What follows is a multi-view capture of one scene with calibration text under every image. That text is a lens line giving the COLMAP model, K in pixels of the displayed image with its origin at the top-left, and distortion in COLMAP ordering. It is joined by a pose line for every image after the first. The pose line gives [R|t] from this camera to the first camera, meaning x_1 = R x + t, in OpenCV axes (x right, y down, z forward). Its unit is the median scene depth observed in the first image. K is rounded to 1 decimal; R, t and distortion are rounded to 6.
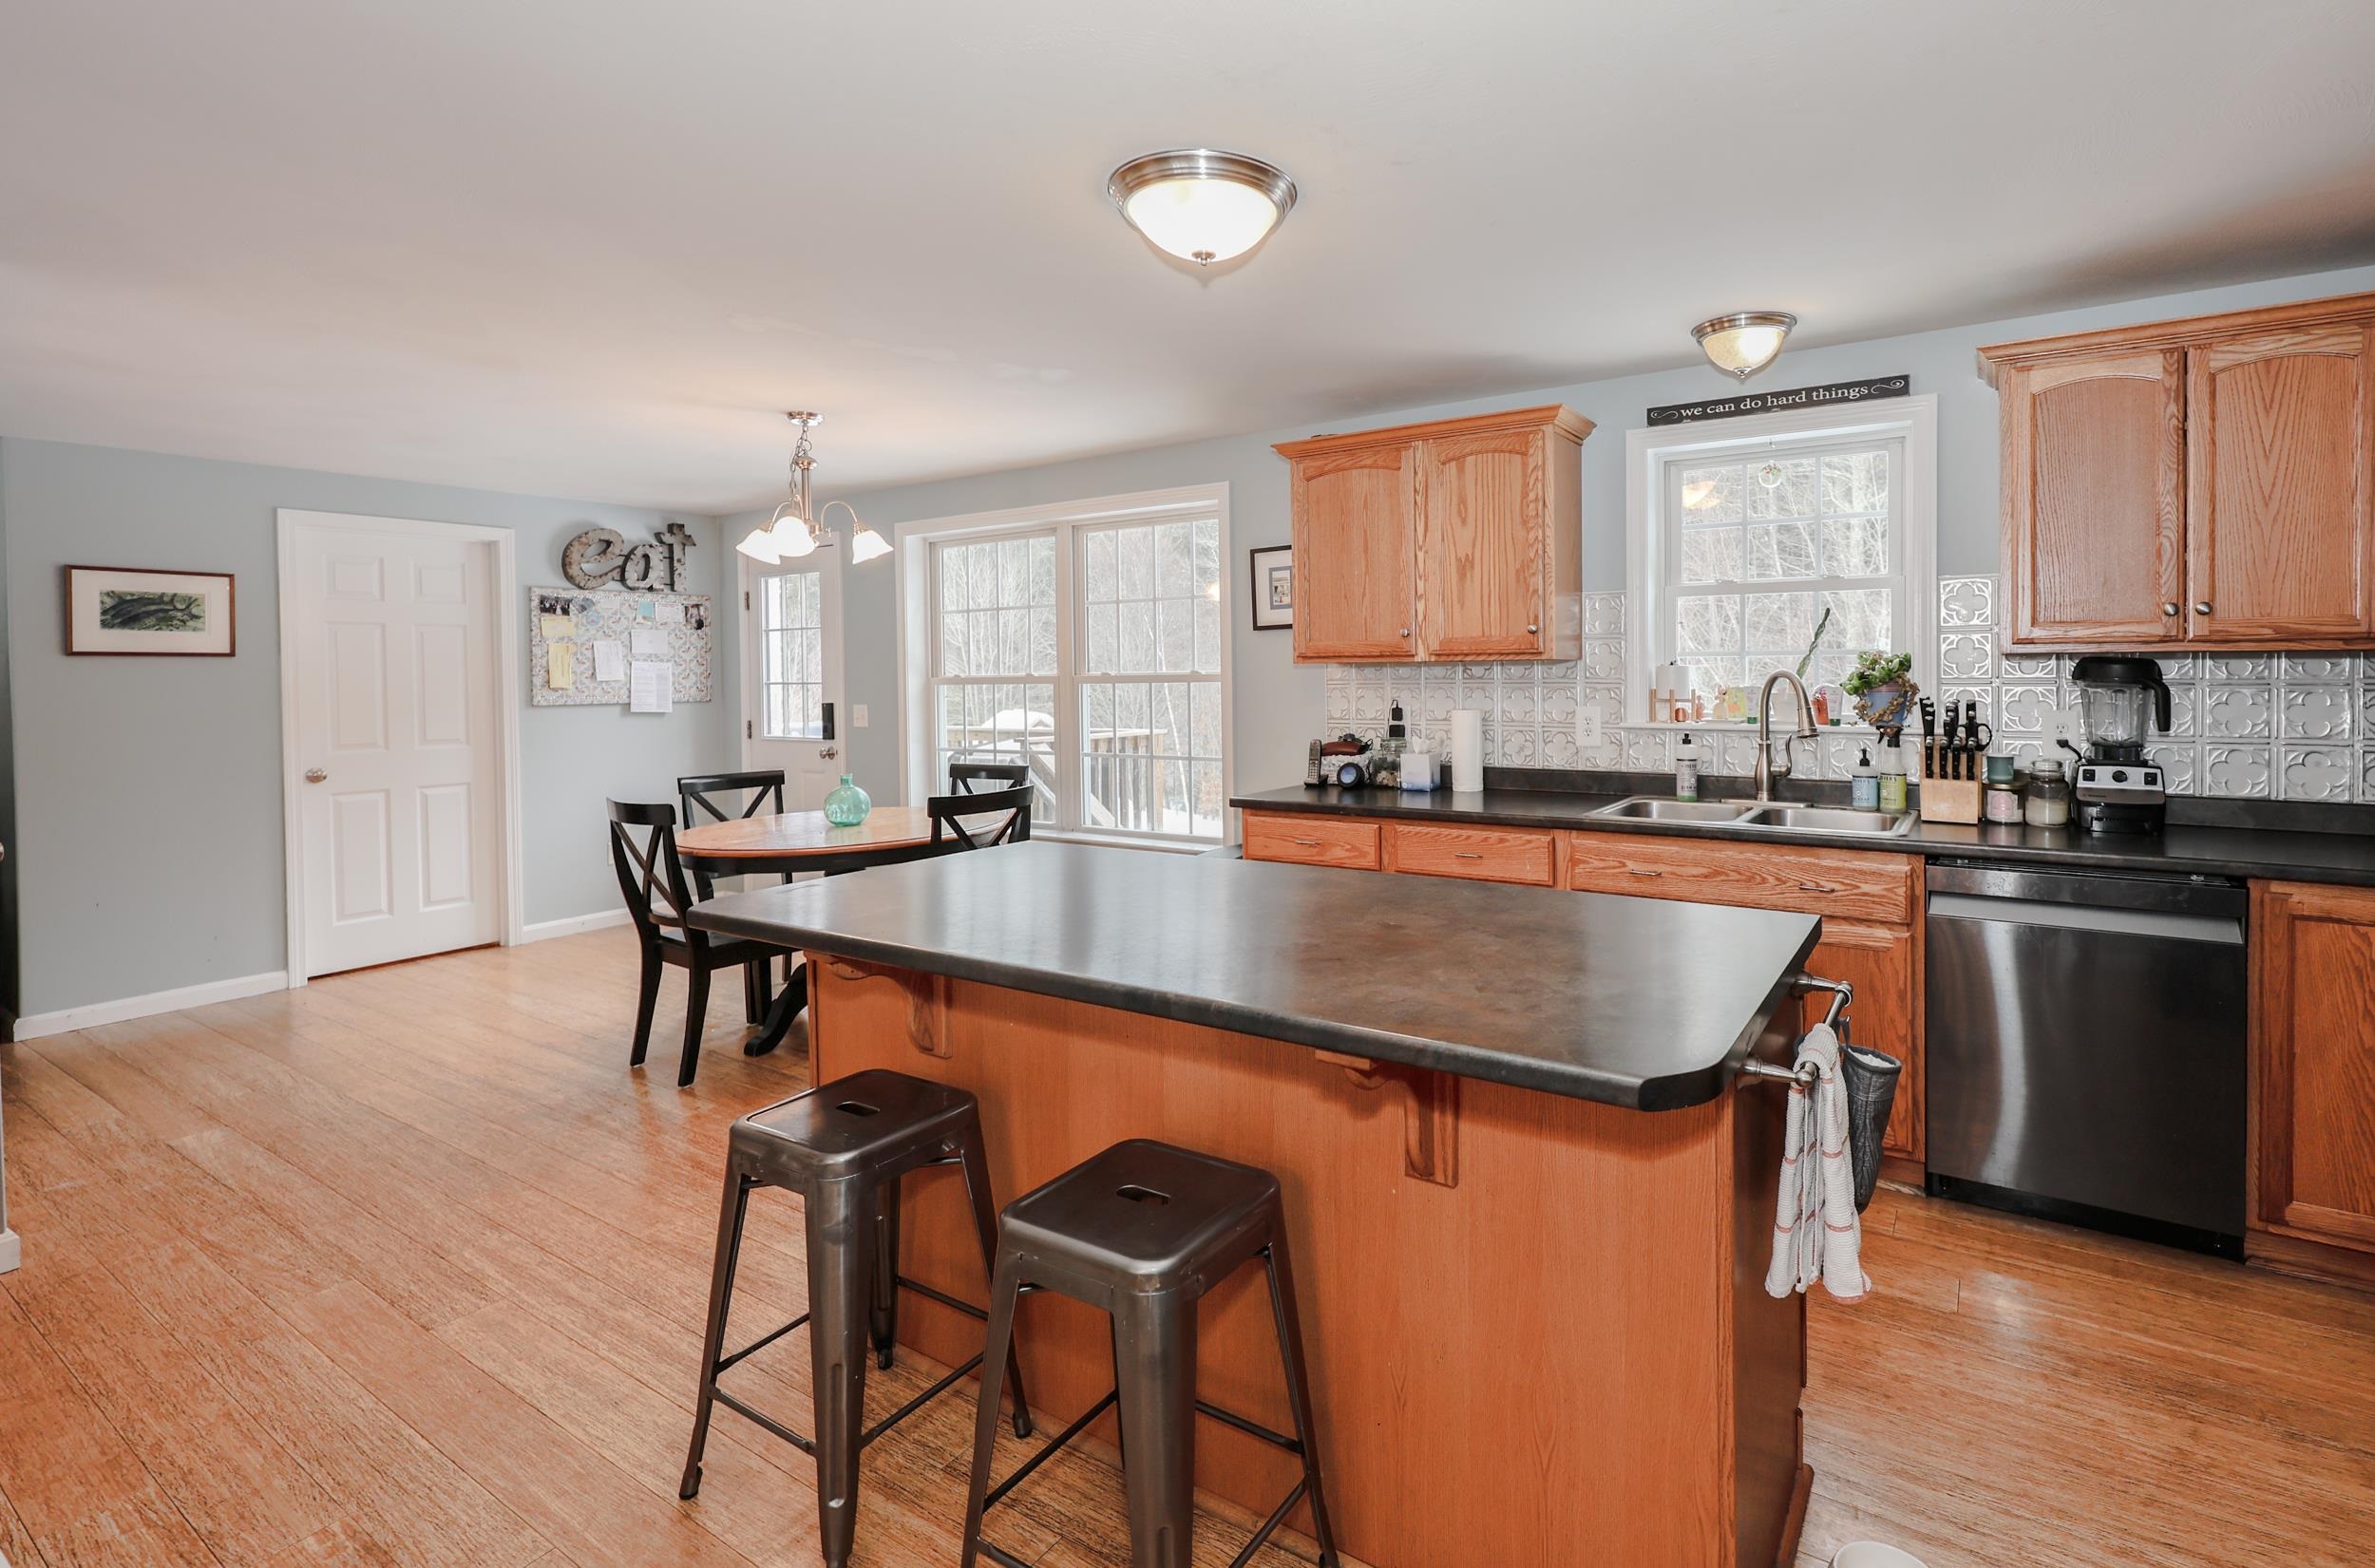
lens RADIAL K [[1079.3, 0, 1347.2], [0, 1079.3, 687.0], [0, 0, 1]] dist [-0.001405, 0.001282]
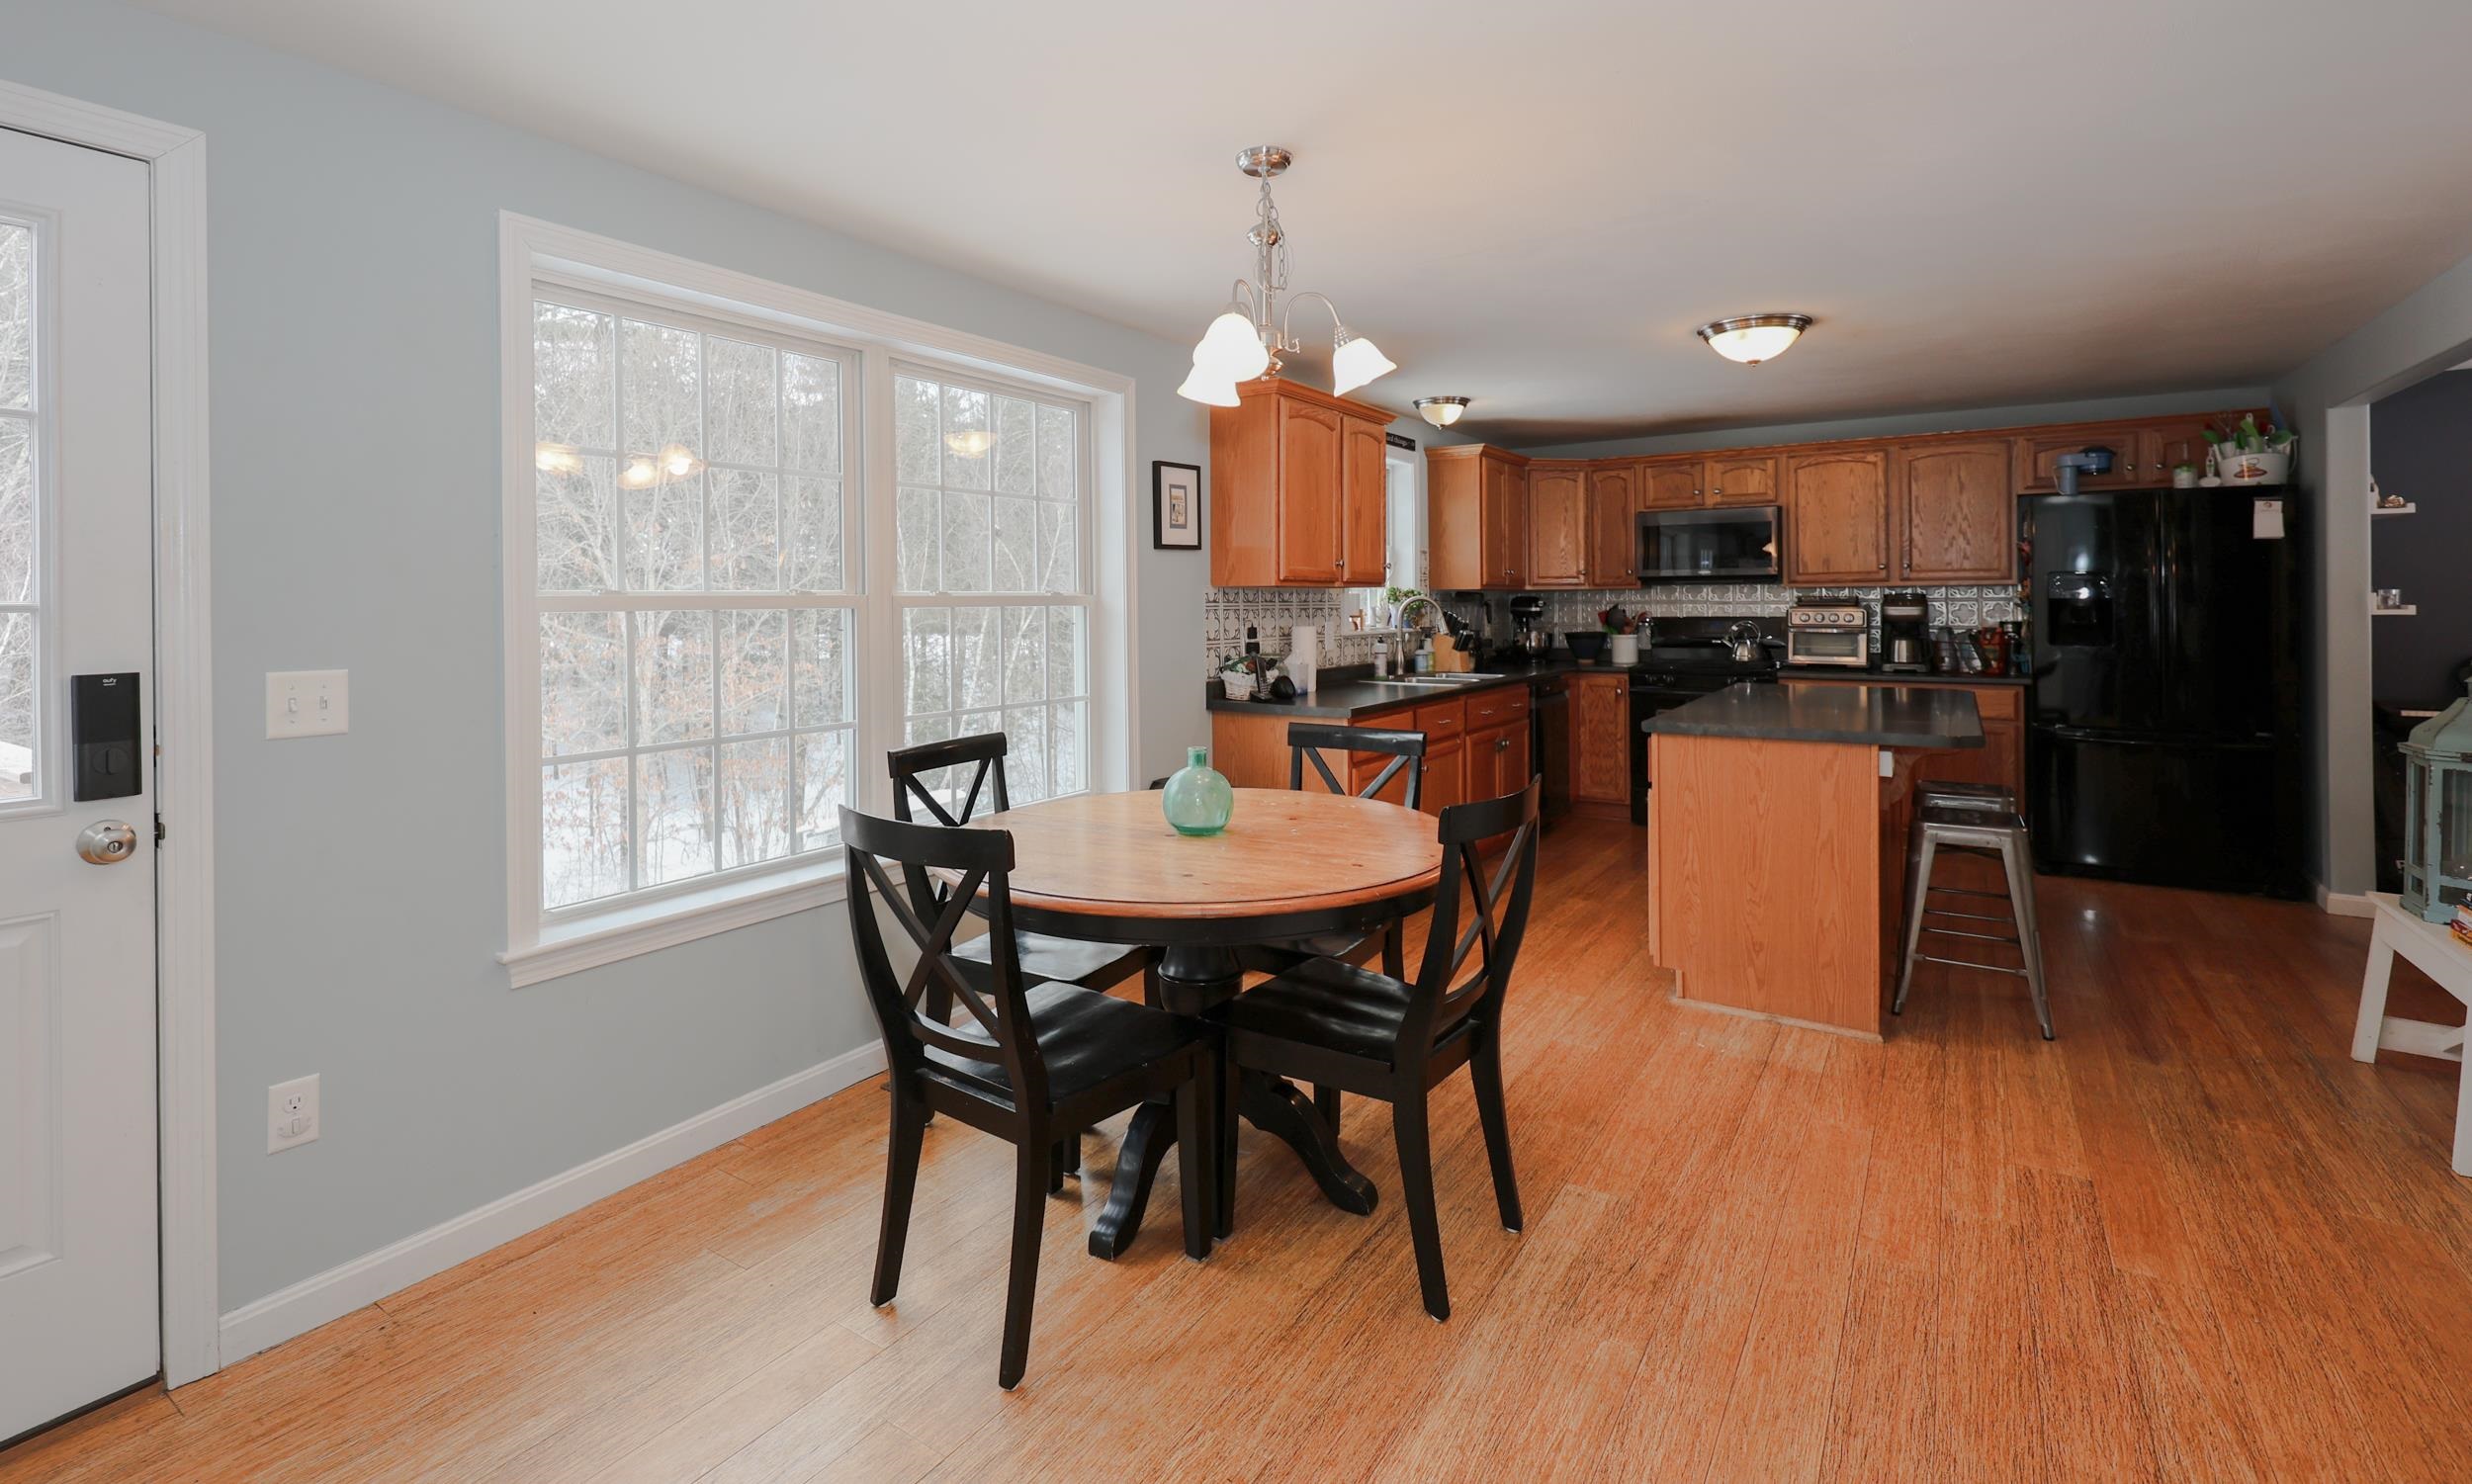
lens RADIAL K [[1054.1, 0, 1221.7], [0, 1054.1, 598.9], [0, 0, 1]] dist [0.002048, 0.000524]
pose [[0.084947, 0.013982, 0.996287, -1.062639], [0.022570, 0.999618, -0.015953, 0.006826], [-0.996130, 0.023841, 0.084599, 0.943879]]
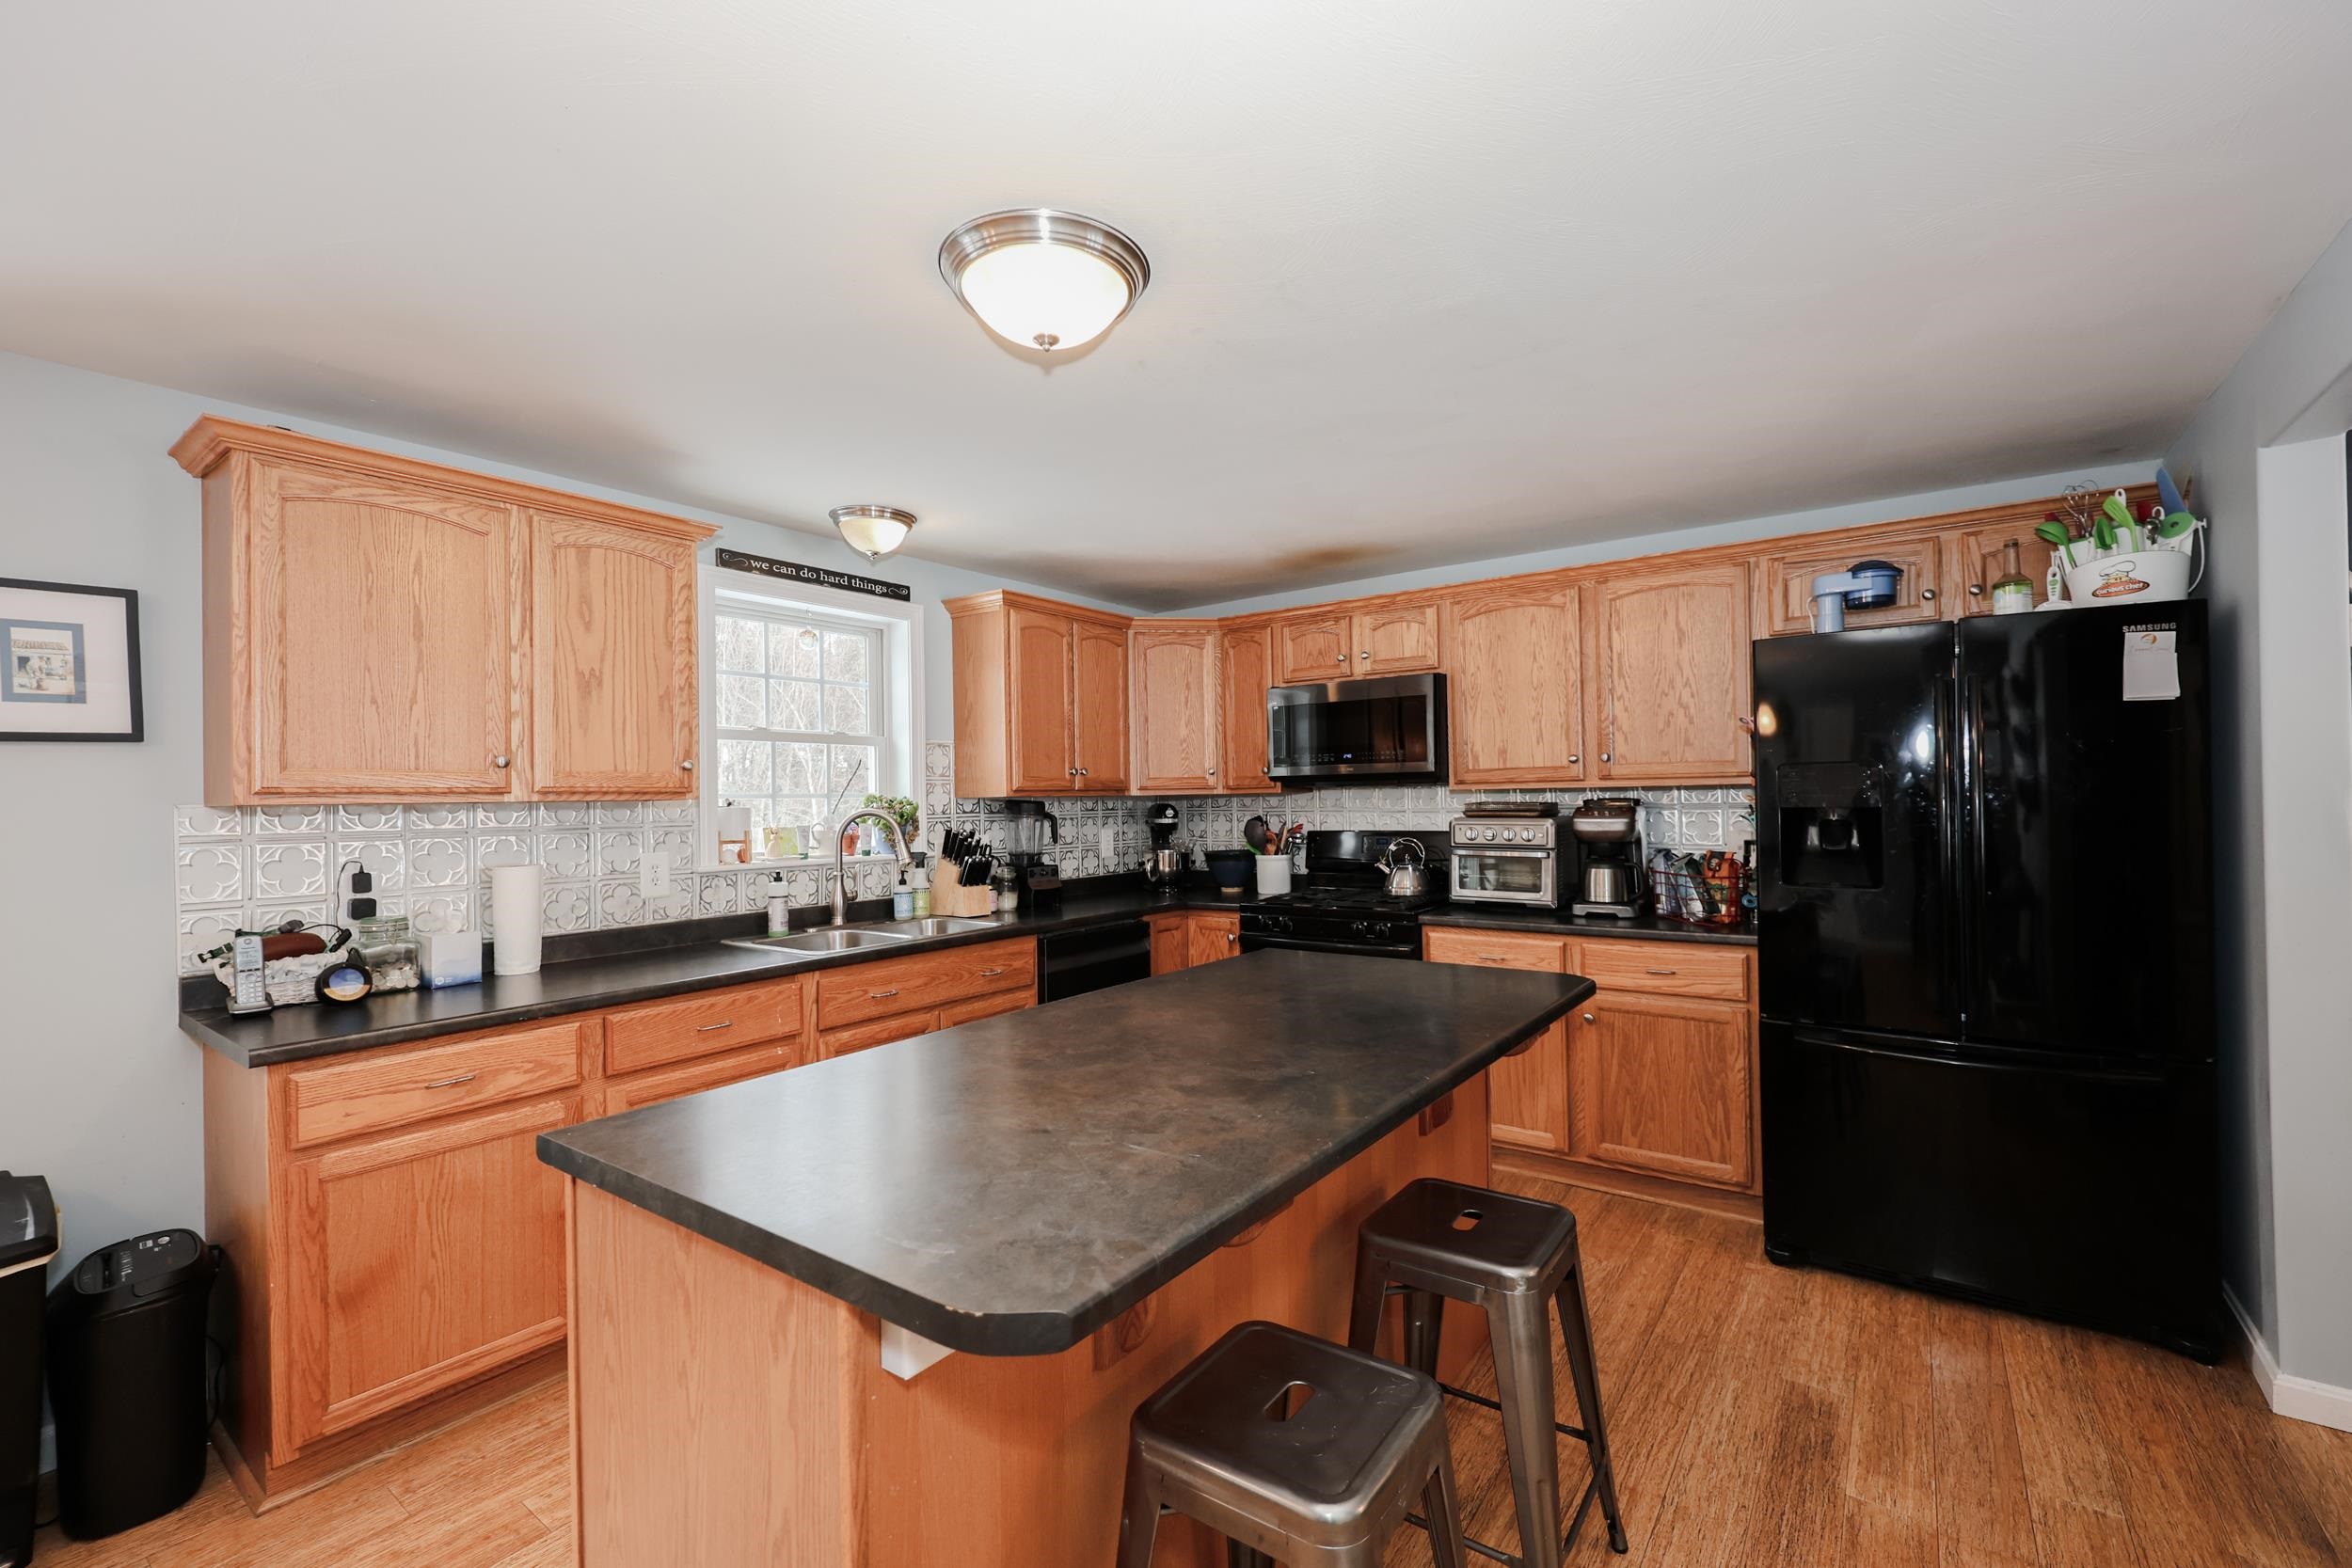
lens RADIAL K [[958.0, 0, 1166.7], [0, 958.0, 794.2], [0, 0, 1]] dist [-0.001900, 0.000788]
pose [[0.122378, 0.014351, 0.992380, -0.480628], [0.031604, 0.999332, -0.018349, -0.002743], [-0.991980, 0.033609, 0.121843, 0.439371]]
